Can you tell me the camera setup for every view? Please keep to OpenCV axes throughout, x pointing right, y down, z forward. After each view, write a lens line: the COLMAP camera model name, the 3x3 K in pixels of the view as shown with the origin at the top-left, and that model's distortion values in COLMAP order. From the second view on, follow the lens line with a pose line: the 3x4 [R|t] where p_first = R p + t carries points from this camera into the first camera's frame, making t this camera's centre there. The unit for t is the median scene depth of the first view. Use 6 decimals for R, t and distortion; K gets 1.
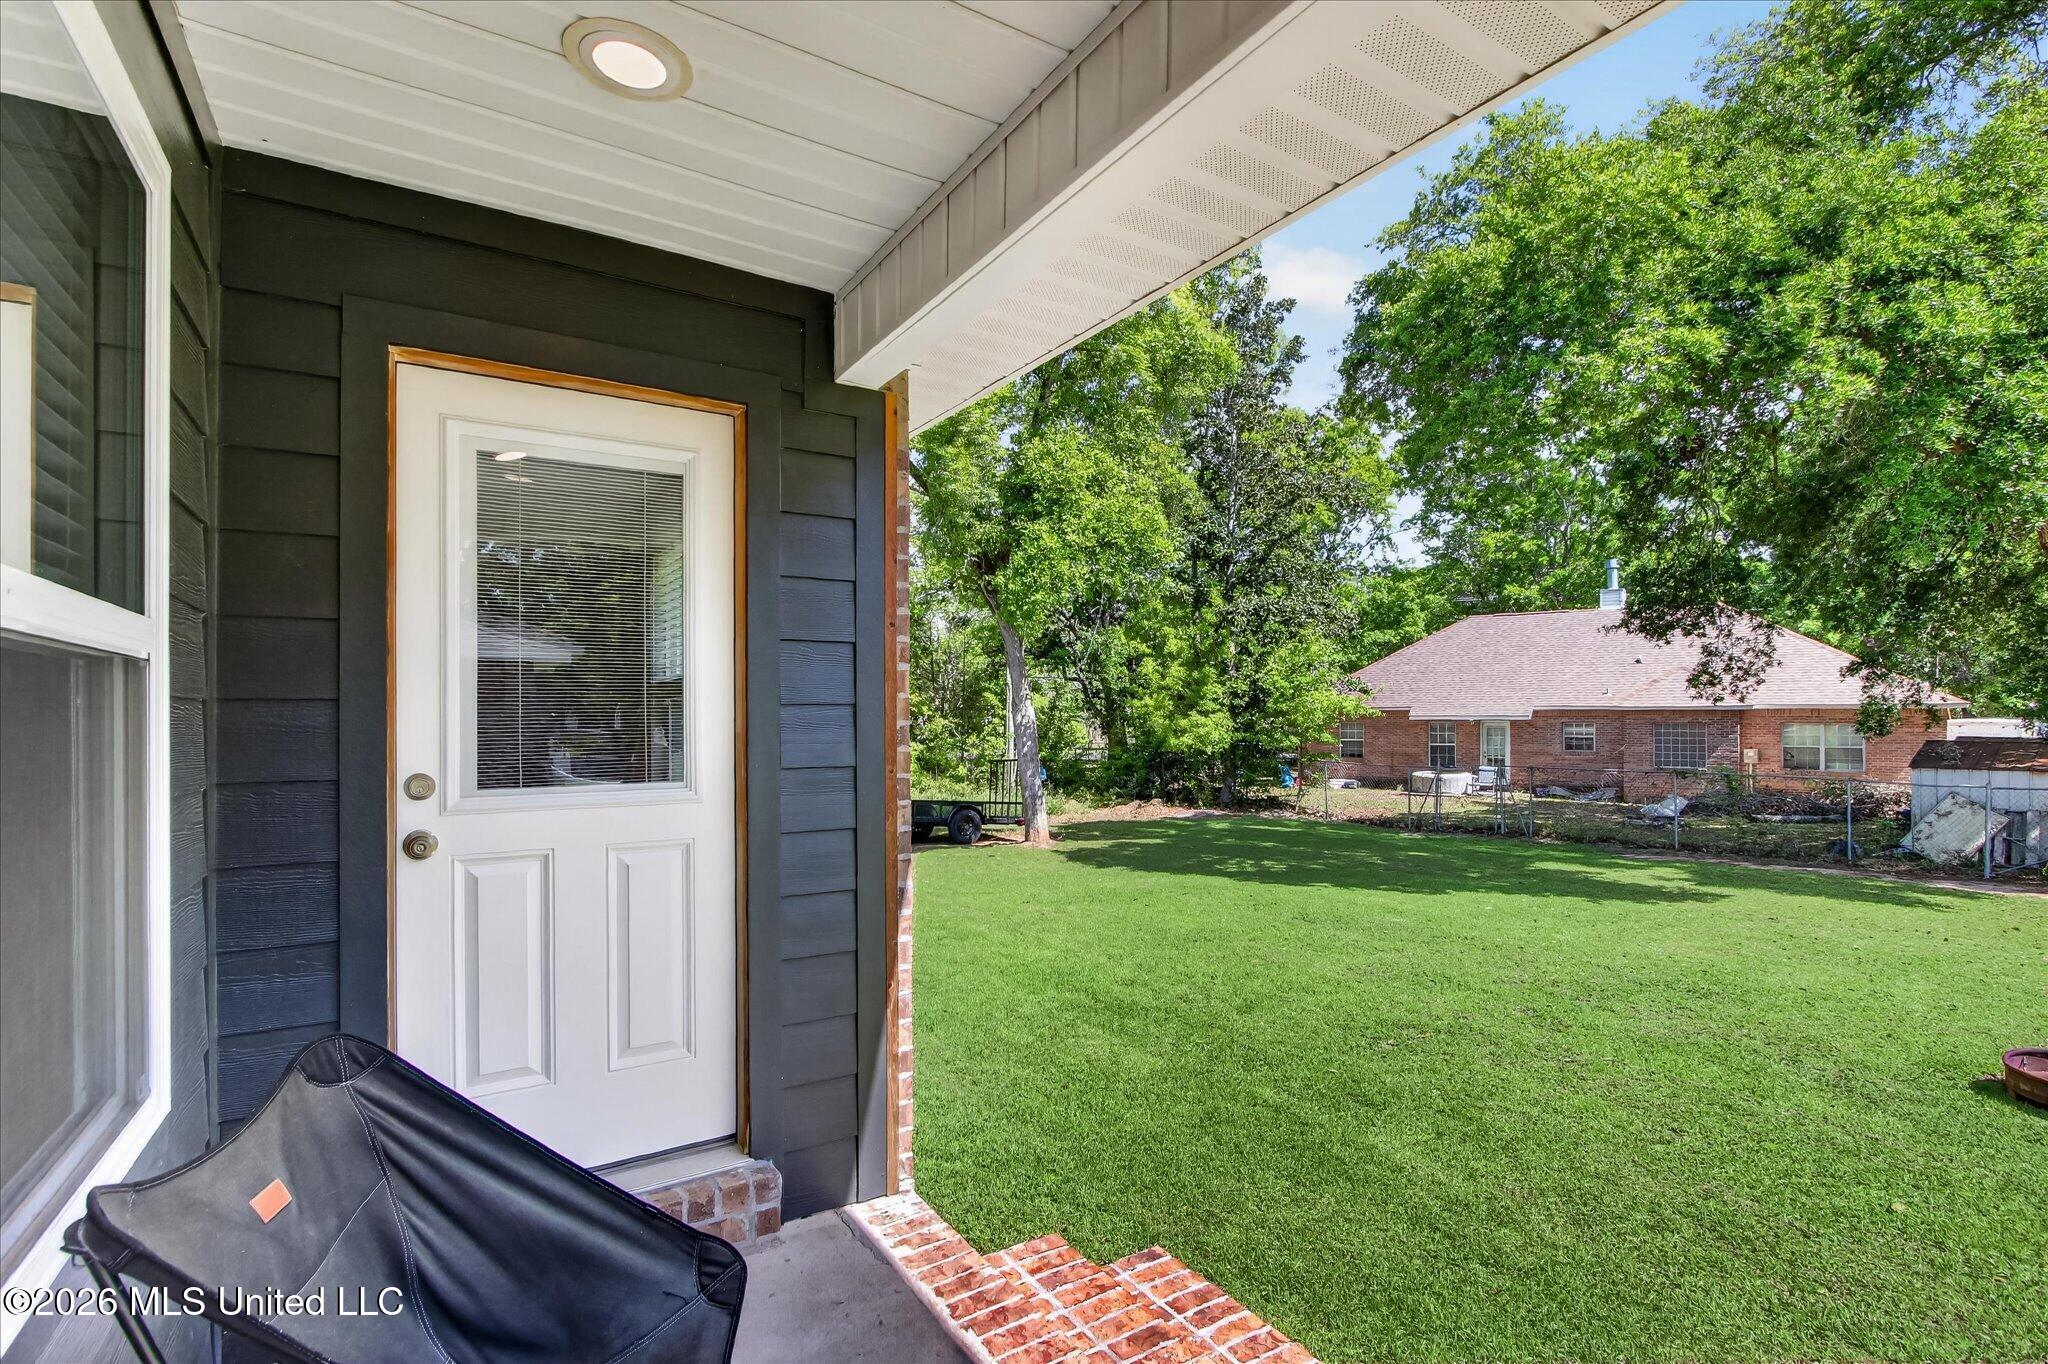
lens RADIAL K [[945.2, 0, 1030.2], [0, 945.2, 692.5], [0, 0, 1]] dist [-0.019807, 0.002149]
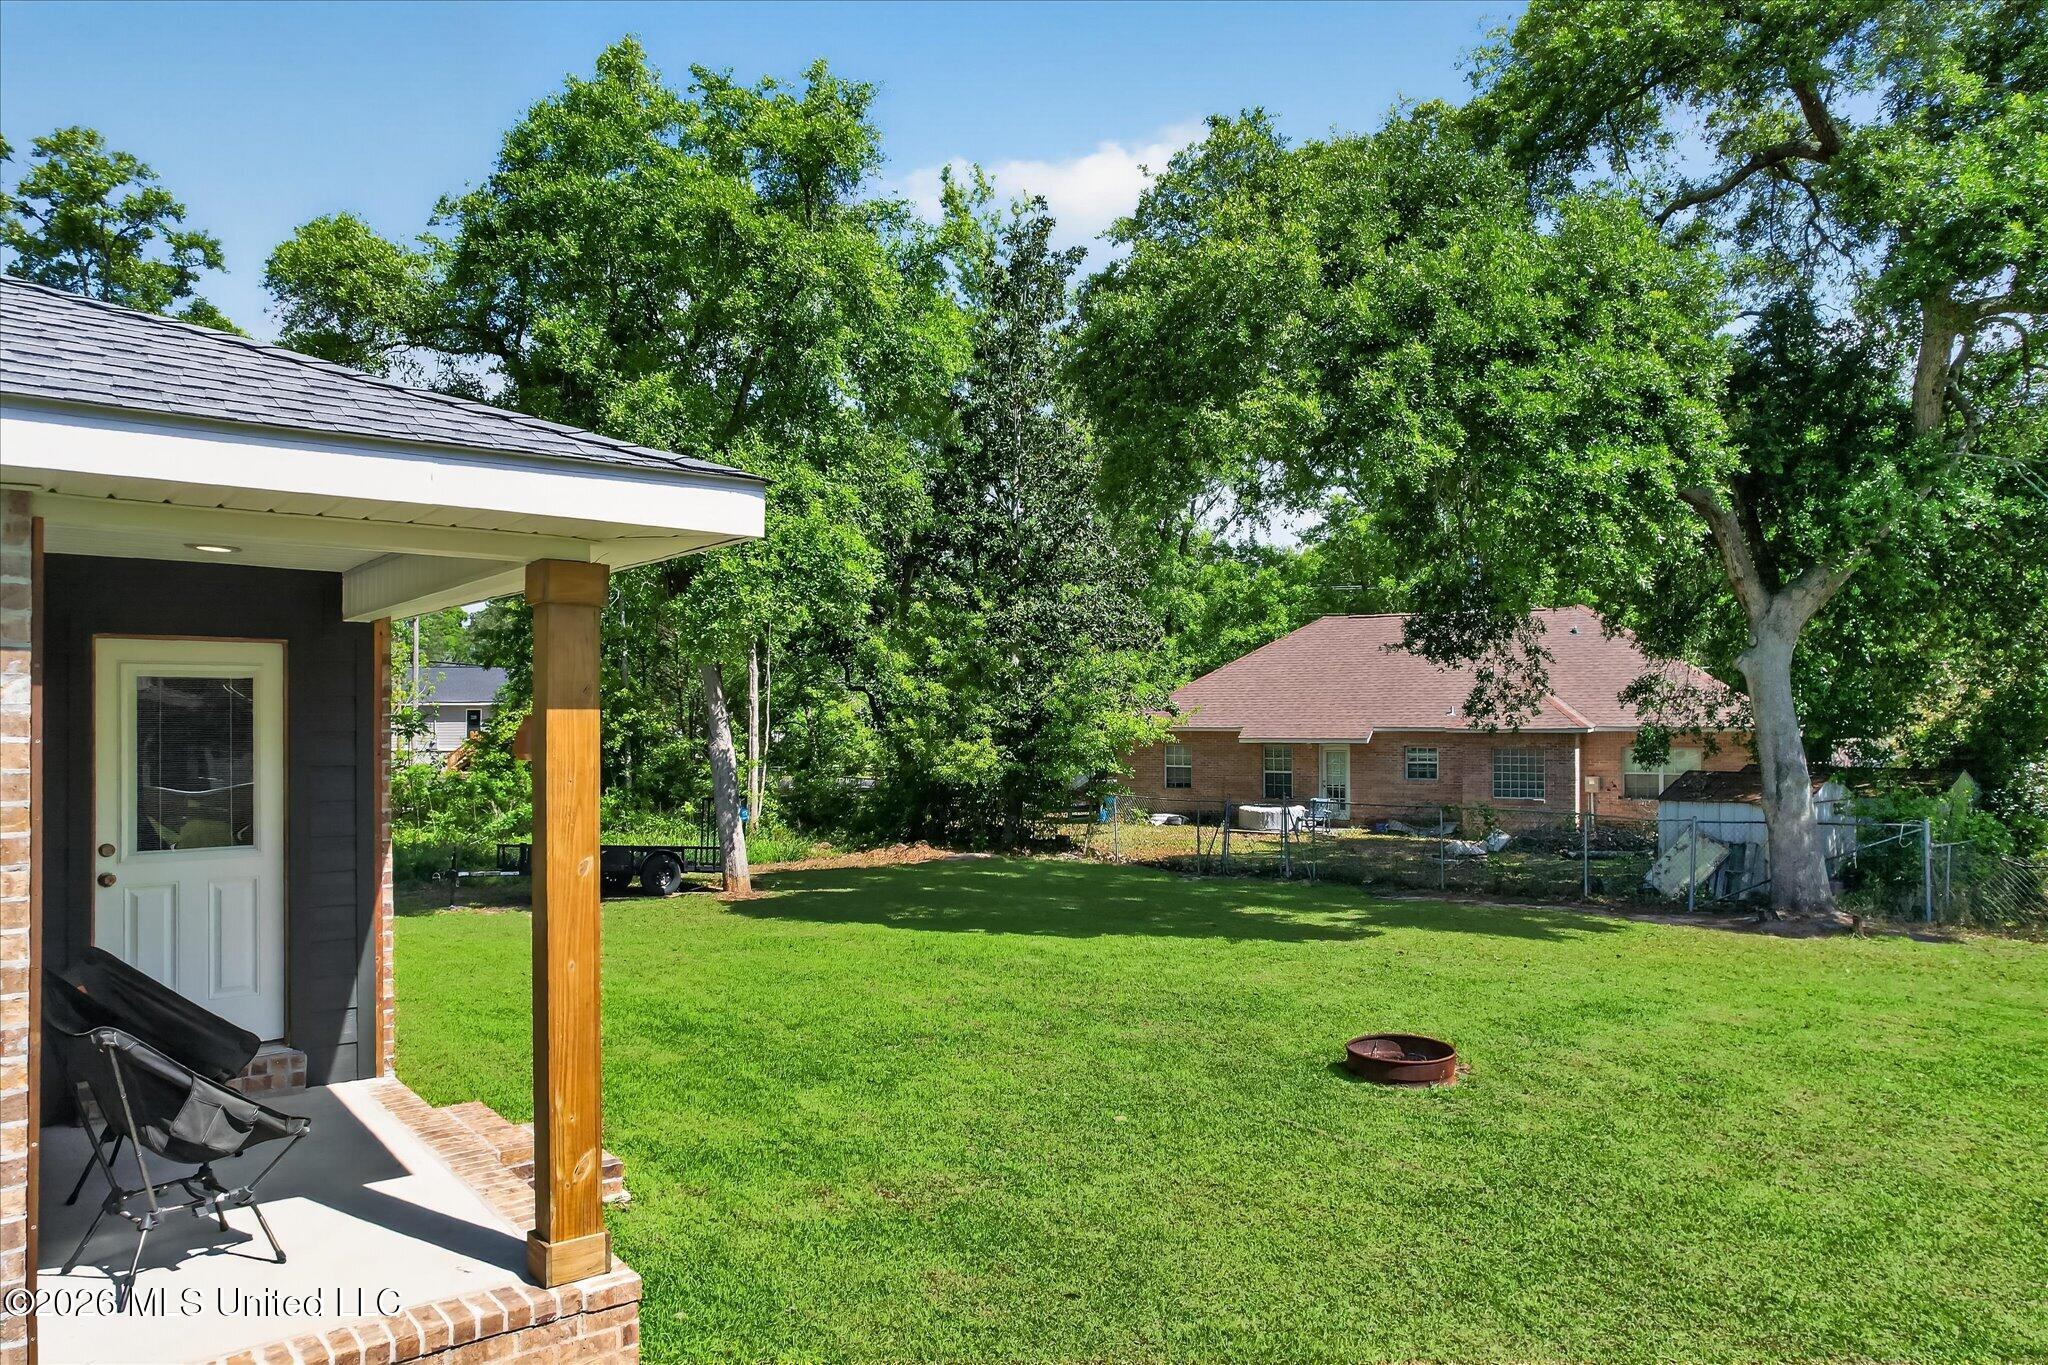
lens RADIAL K [[1339.1, 0, 1027.4], [0, 1339.1, 686.8], [0, 0, 1]] dist [-0.056898, 0.037831]
pose [[0.993287, 0.001381, 0.115669, 0.121273], [-0.001365, 0.999999, -0.000224, -0.031295], [-0.115669, 0.000064, 0.993288, -0.251032]]
